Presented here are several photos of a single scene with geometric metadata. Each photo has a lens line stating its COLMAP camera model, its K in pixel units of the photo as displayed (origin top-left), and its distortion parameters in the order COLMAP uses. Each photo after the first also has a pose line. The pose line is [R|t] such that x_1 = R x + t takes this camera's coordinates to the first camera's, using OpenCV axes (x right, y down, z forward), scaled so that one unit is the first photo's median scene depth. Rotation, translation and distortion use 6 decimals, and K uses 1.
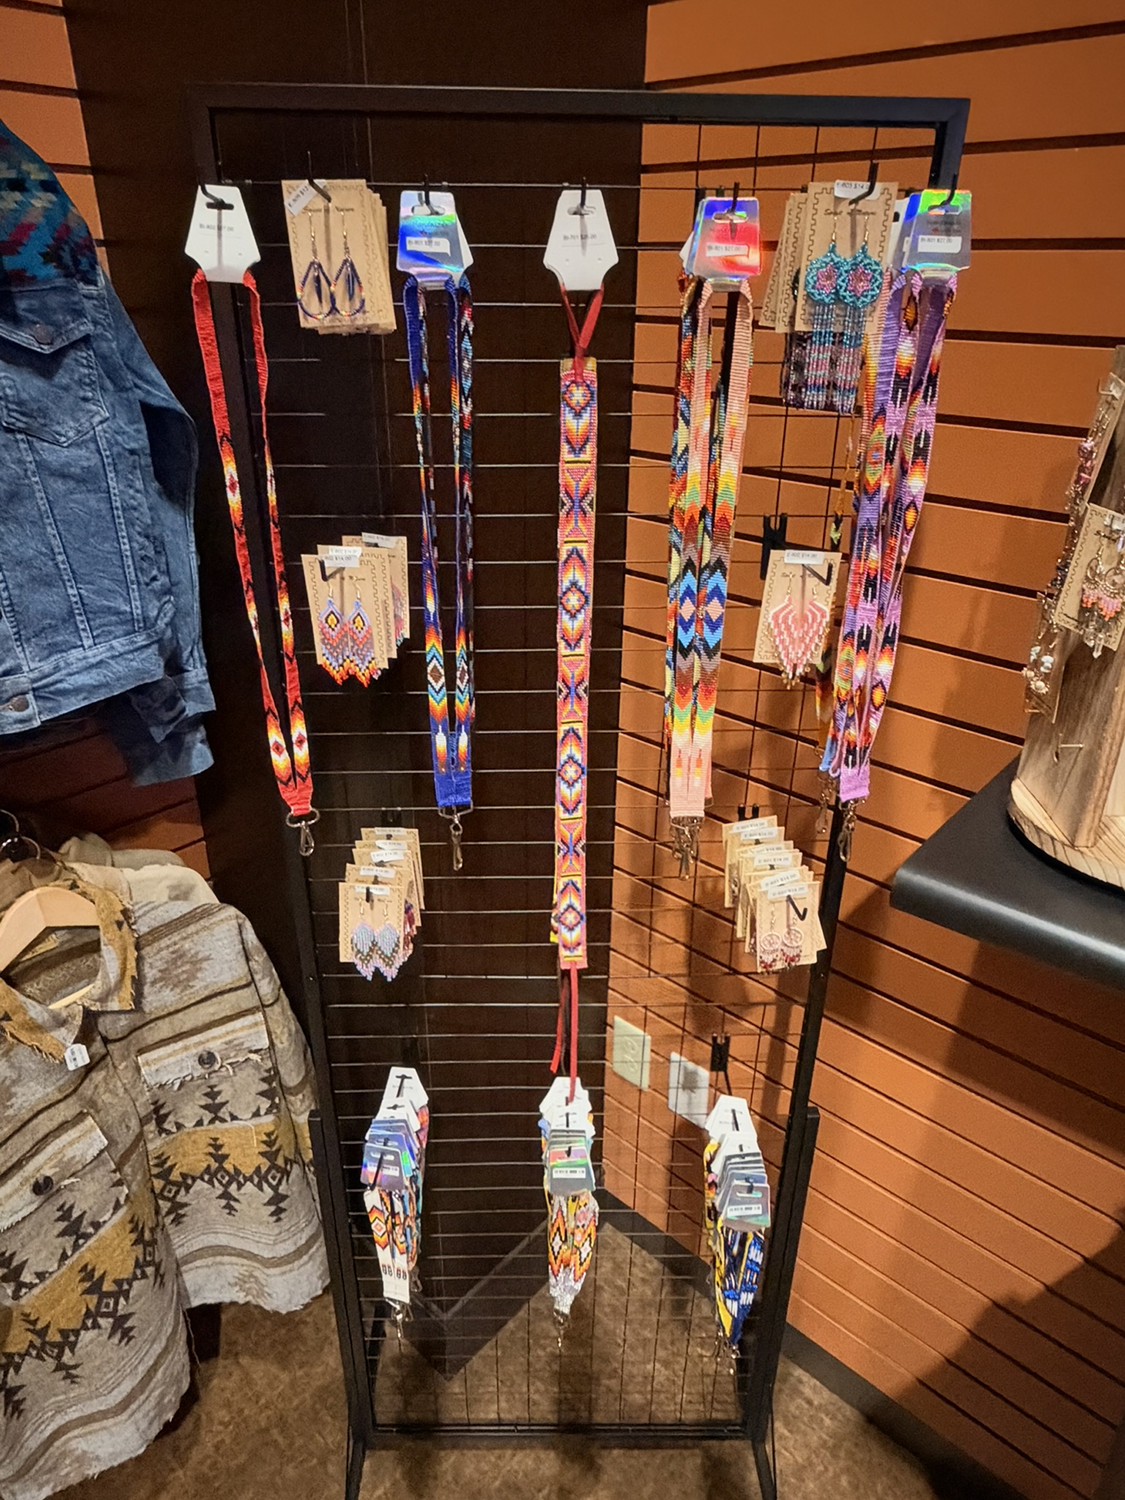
lens RADIAL K [[991.0, 0, 563.8], [0, 991.0, 743.8], [0, 0, 1]] dist [-0.000168, 0.003147]
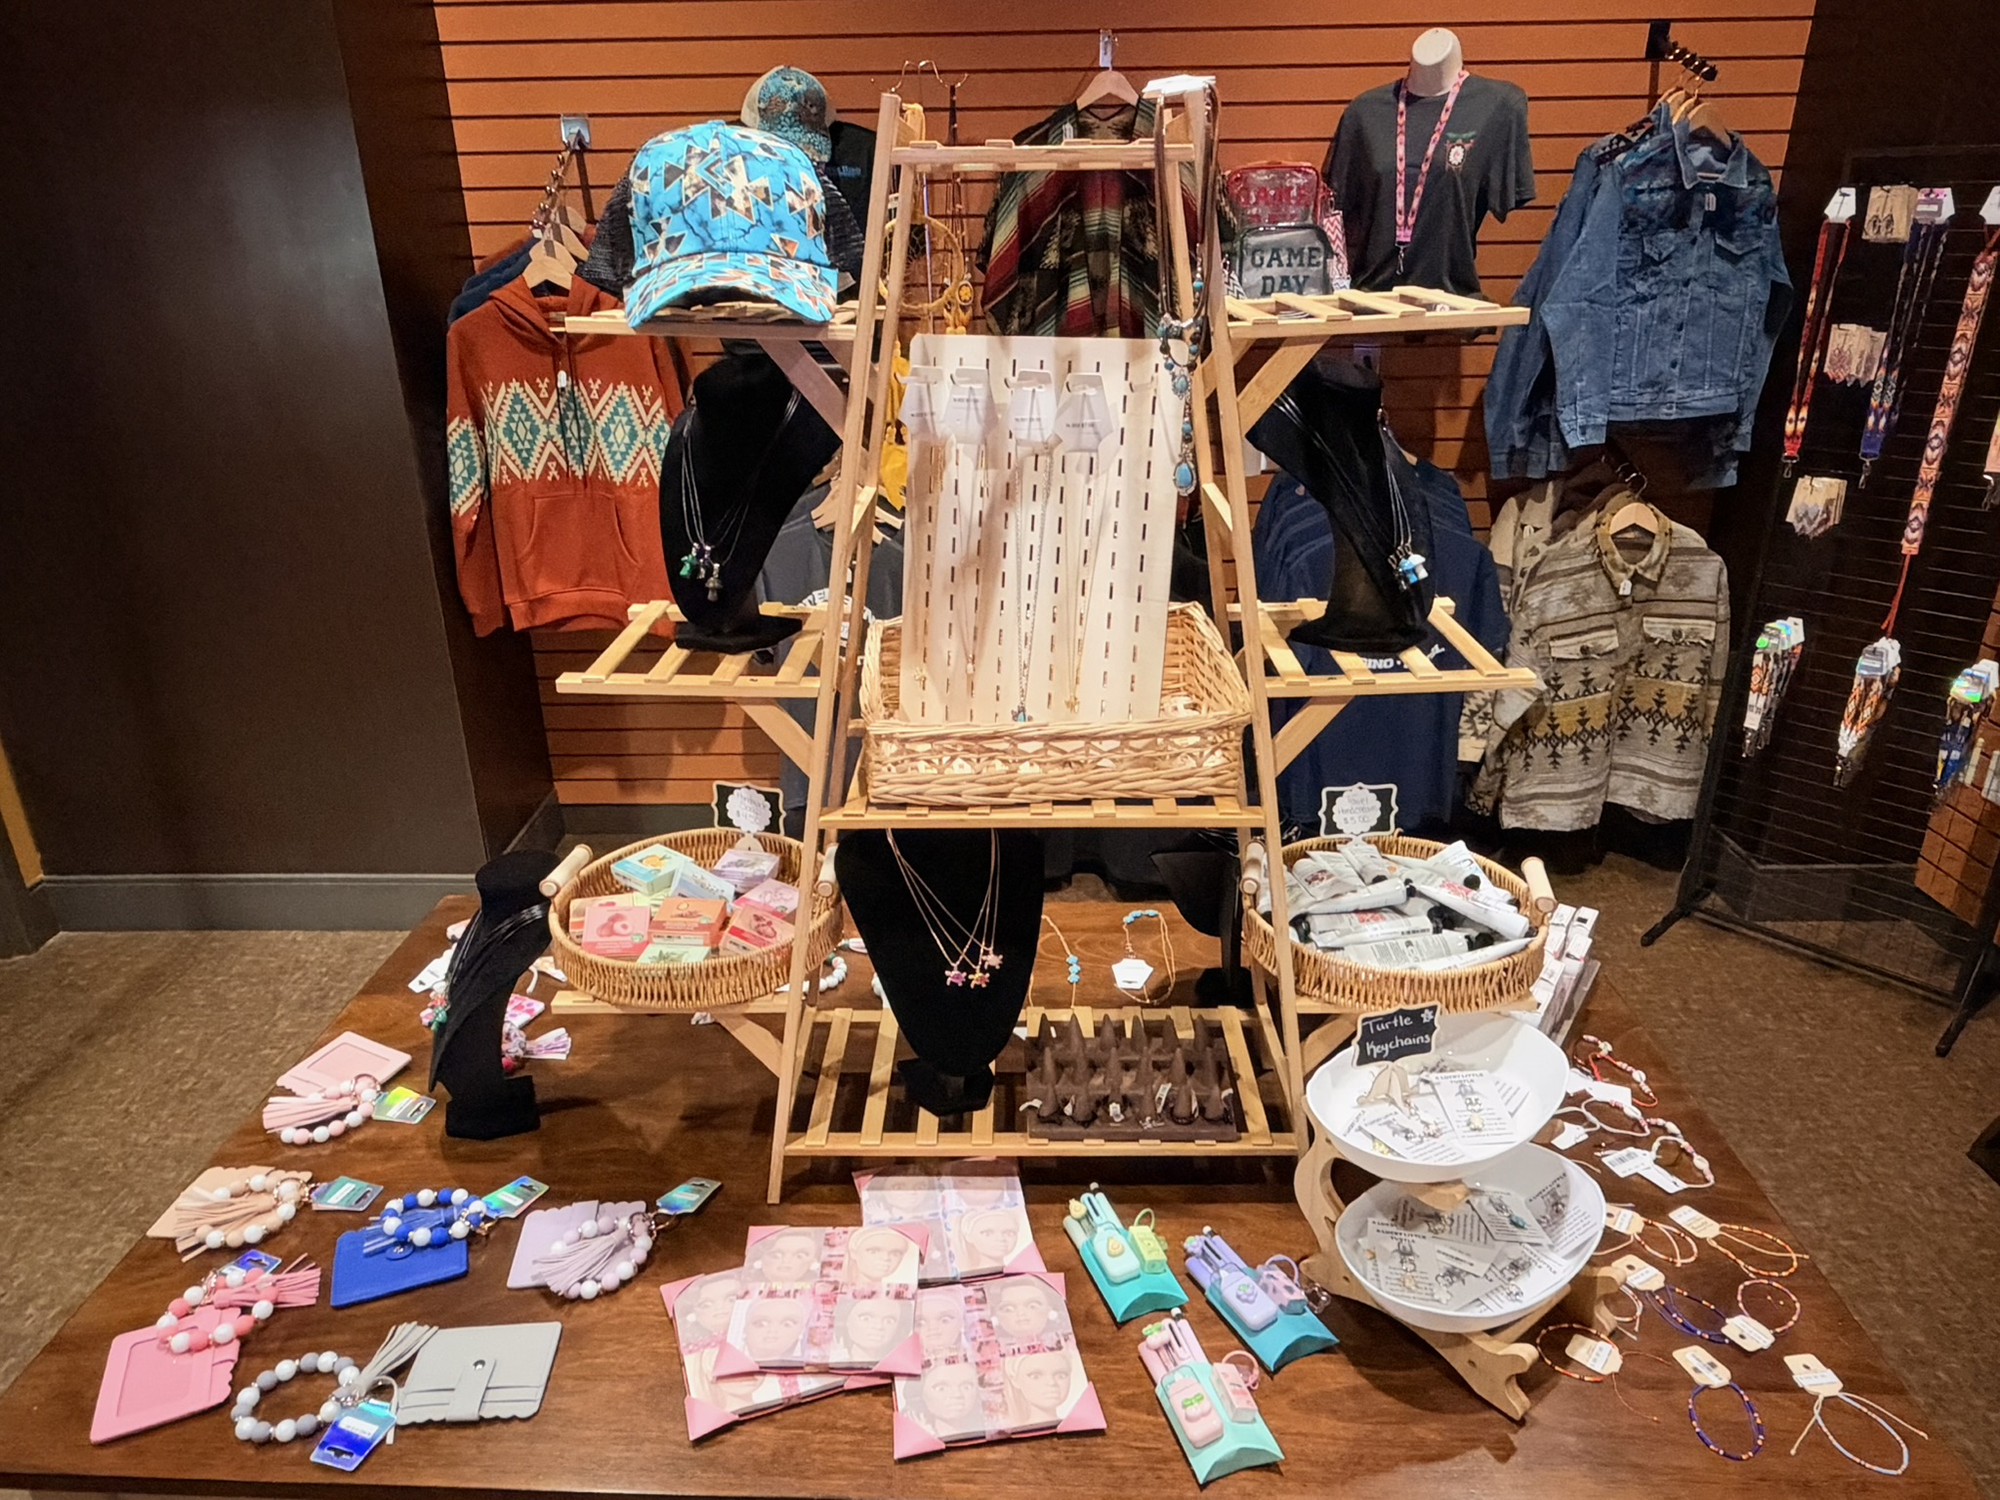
lens RADIAL K [[1321.4, 0, 982.6], [0, 1321.4, 754.4], [0, 0, 1]] dist [-0.000168, 0.003147]
pose [[0.664051, 0.270003, -0.697234, 0.797147], [-0.307187, 0.948704, 0.074817, 1.061887], [0.681669, 0.164499, 0.712929, -2.288653]]
